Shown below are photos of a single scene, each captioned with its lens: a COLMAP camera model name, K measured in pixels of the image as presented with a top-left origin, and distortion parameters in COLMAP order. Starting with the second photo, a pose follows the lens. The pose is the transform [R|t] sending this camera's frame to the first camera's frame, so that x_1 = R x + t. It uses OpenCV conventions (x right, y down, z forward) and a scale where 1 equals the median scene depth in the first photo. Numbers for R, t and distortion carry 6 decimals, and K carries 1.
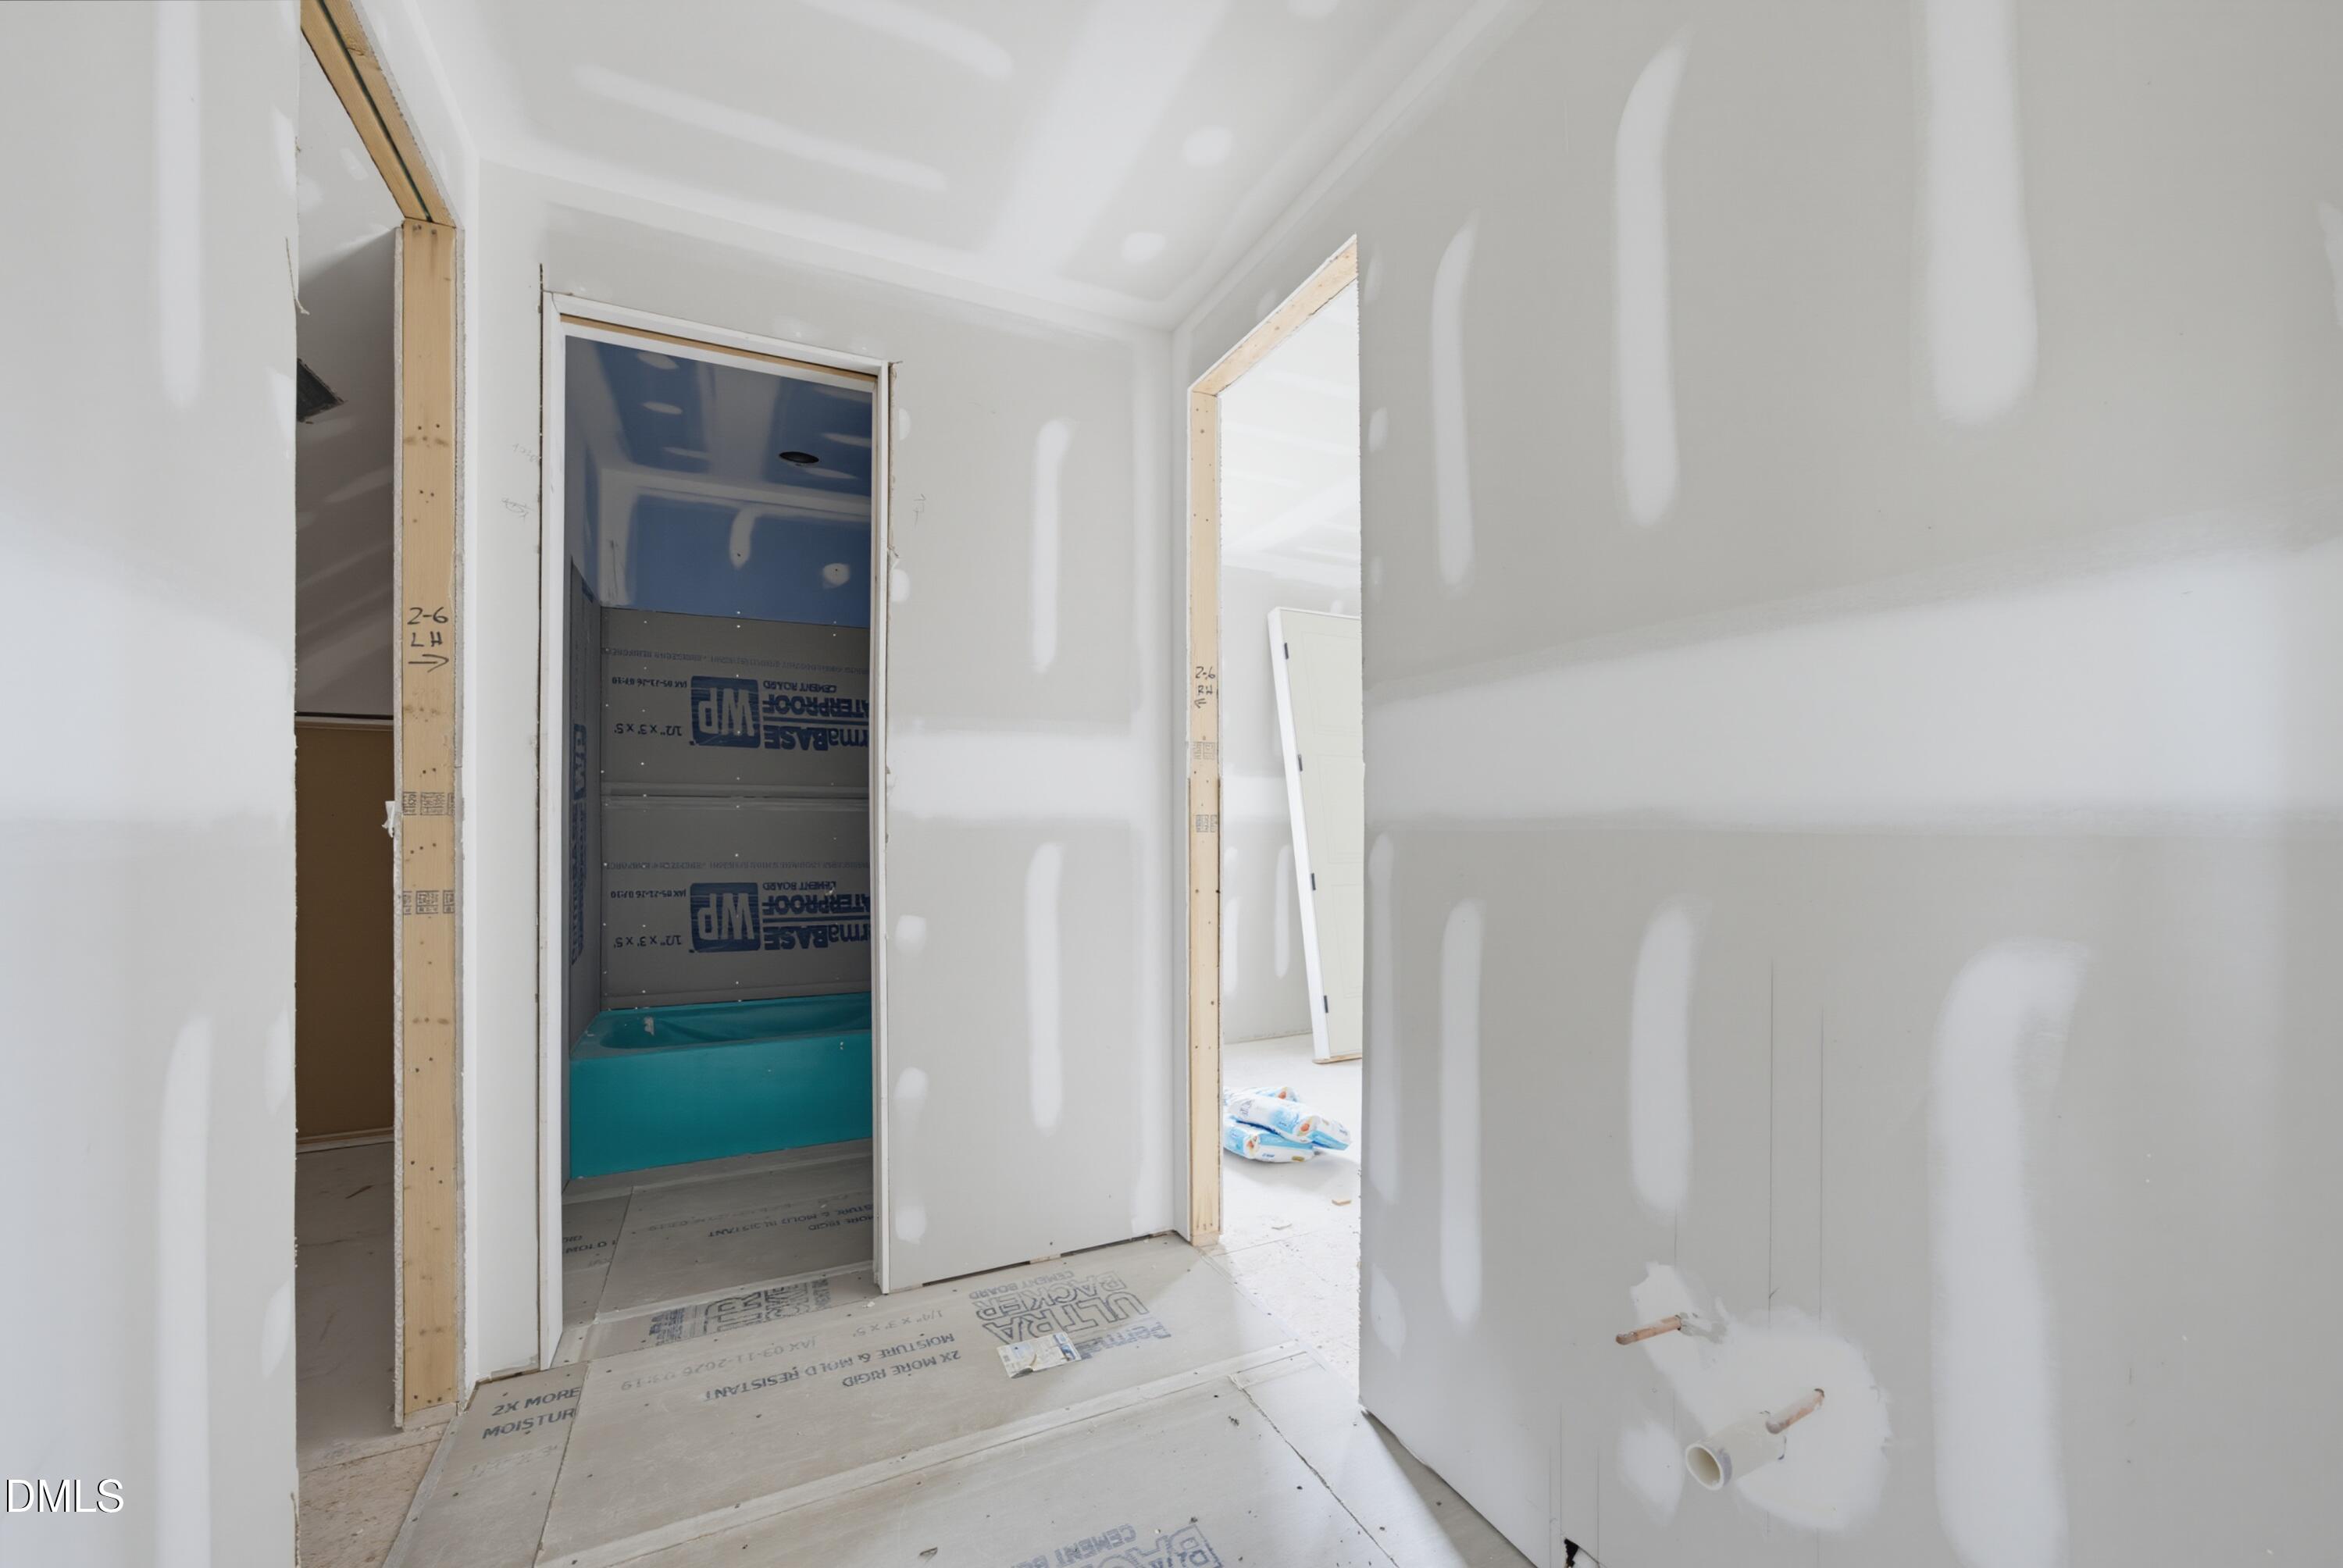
lens RADIAL K [[903.1, 0, 1163.4], [0, 903.1, 792.0], [0, 0, 1]] dist [0.000817, 0.000269]
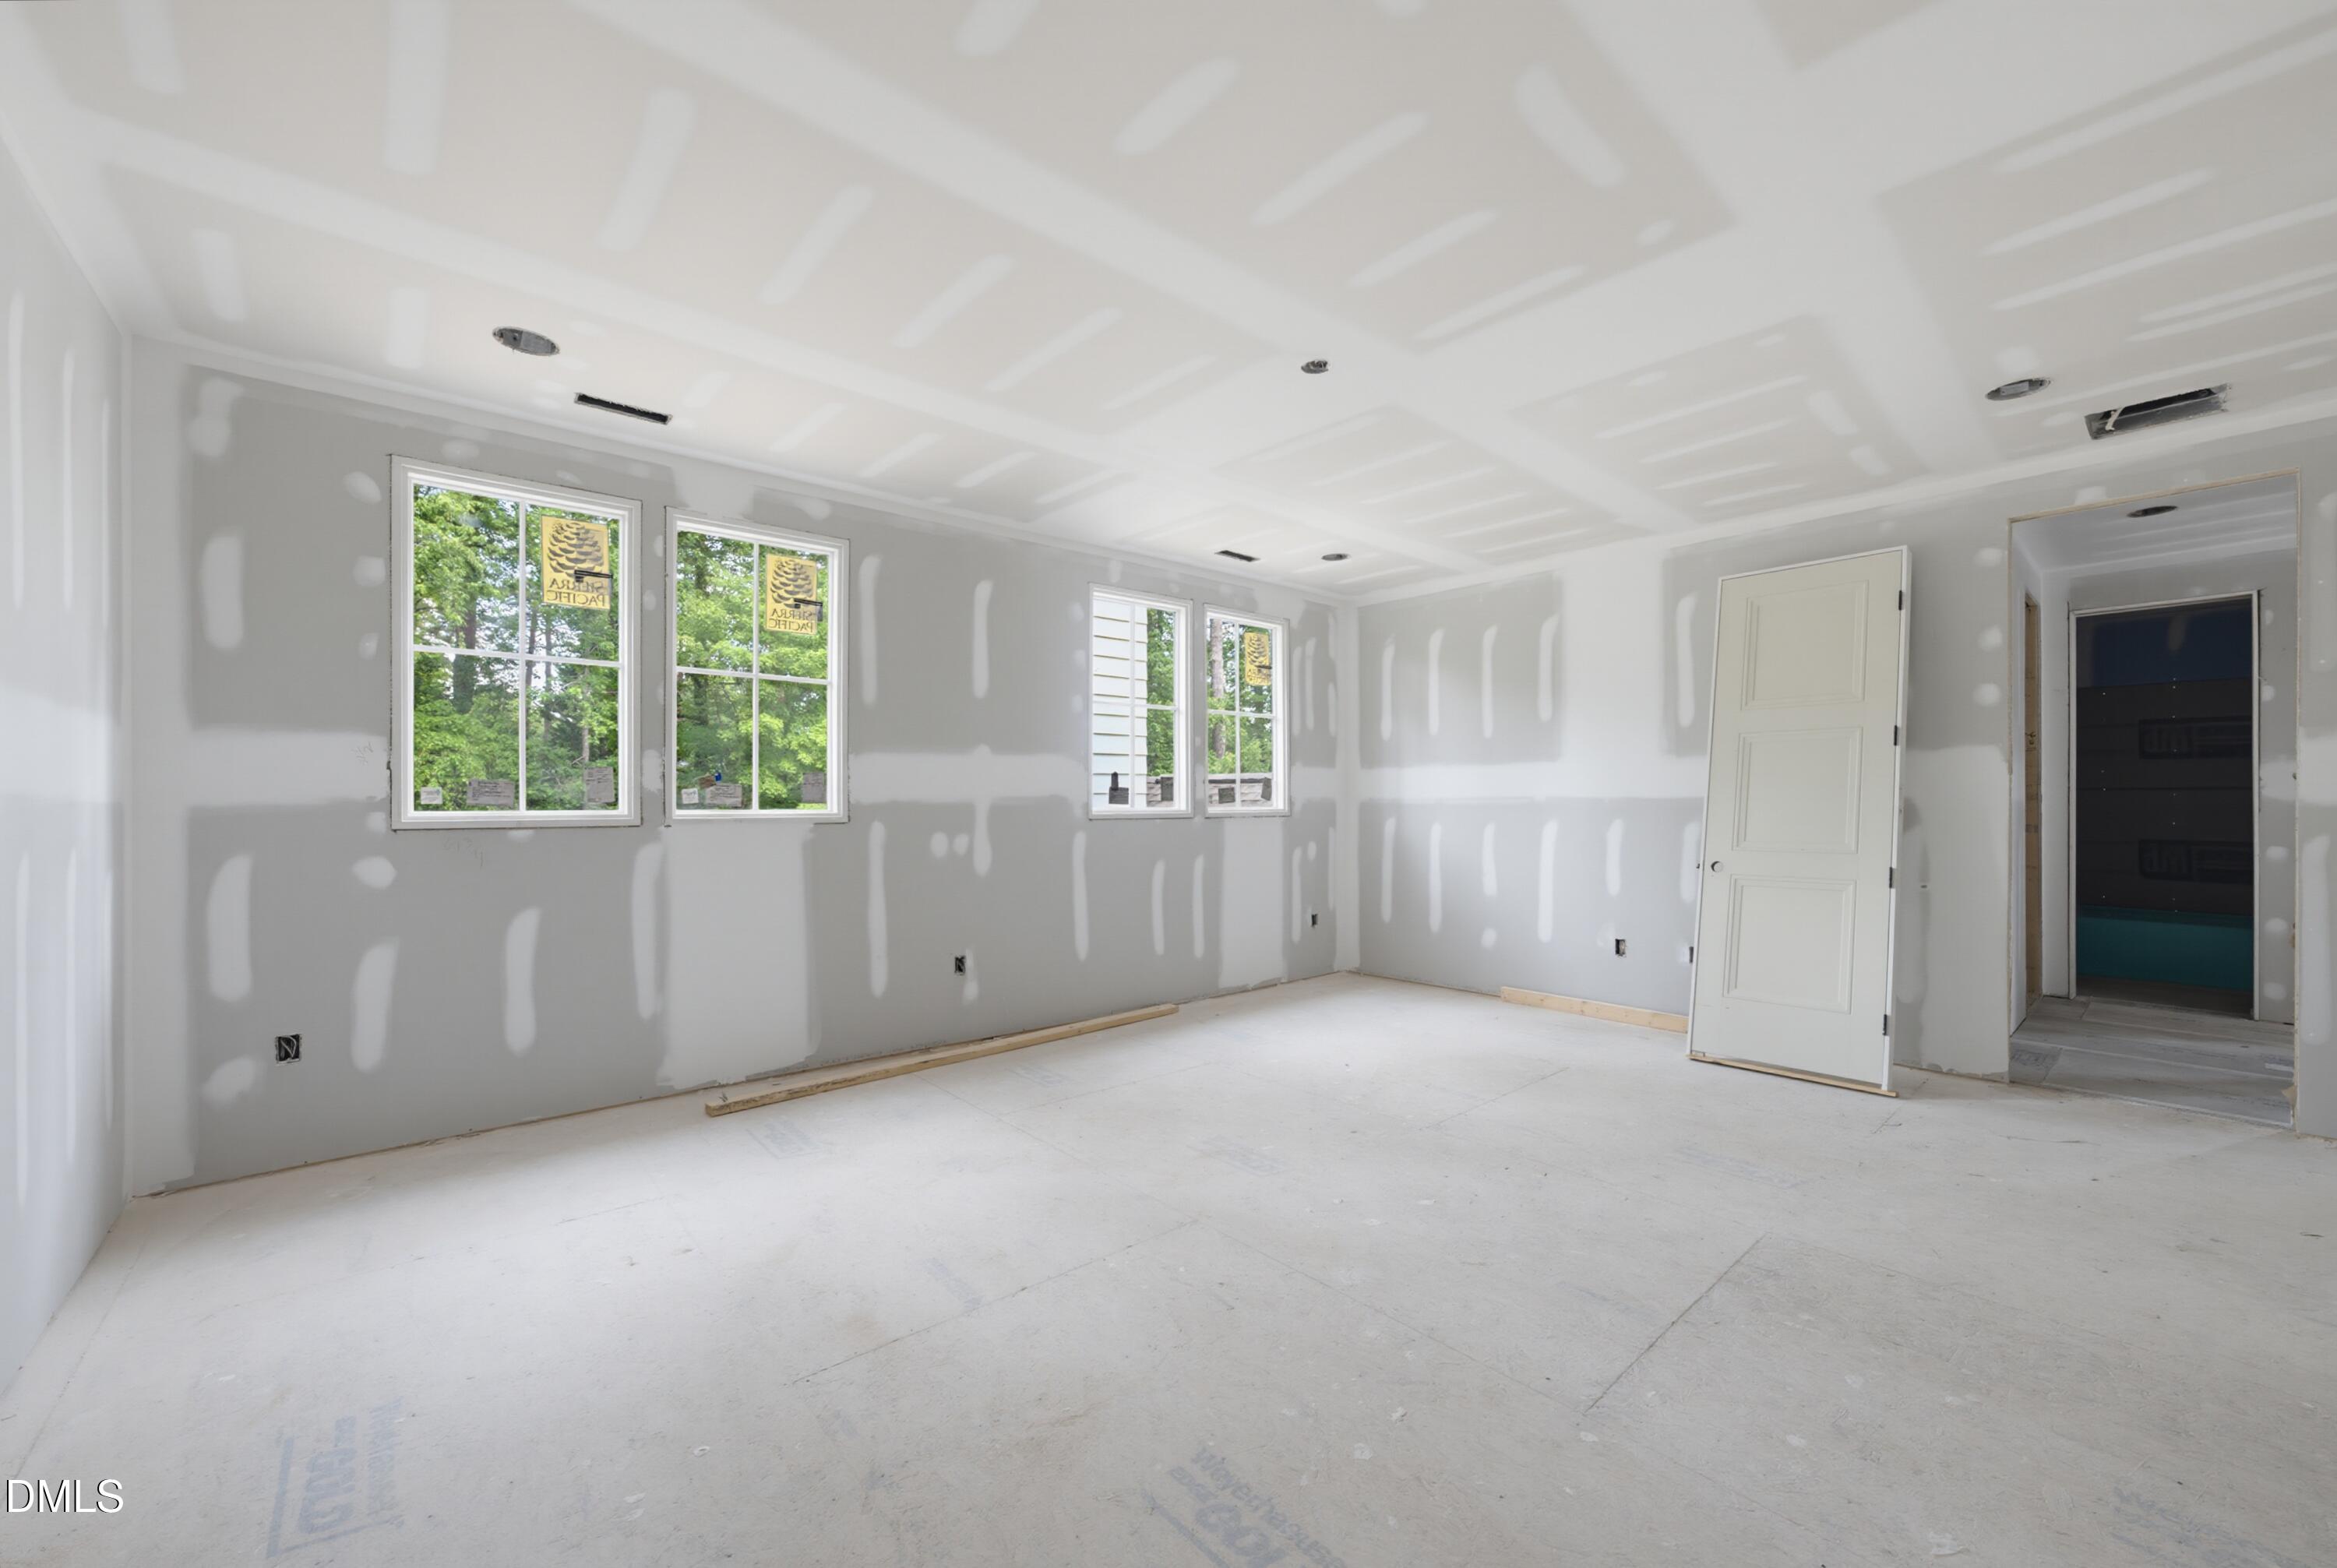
lens RADIAL K [[900.8, 0, 1156.2], [0, 900.8, 787.9], [0, 0, 1]] dist [0.000817, 0.000269]
pose [[0.259889, -0.001837, -0.965637, 1.090224], [0.010769, 0.999942, 0.000996, -0.032468], [0.965579, -0.010658, 0.259893, -2.101092]]
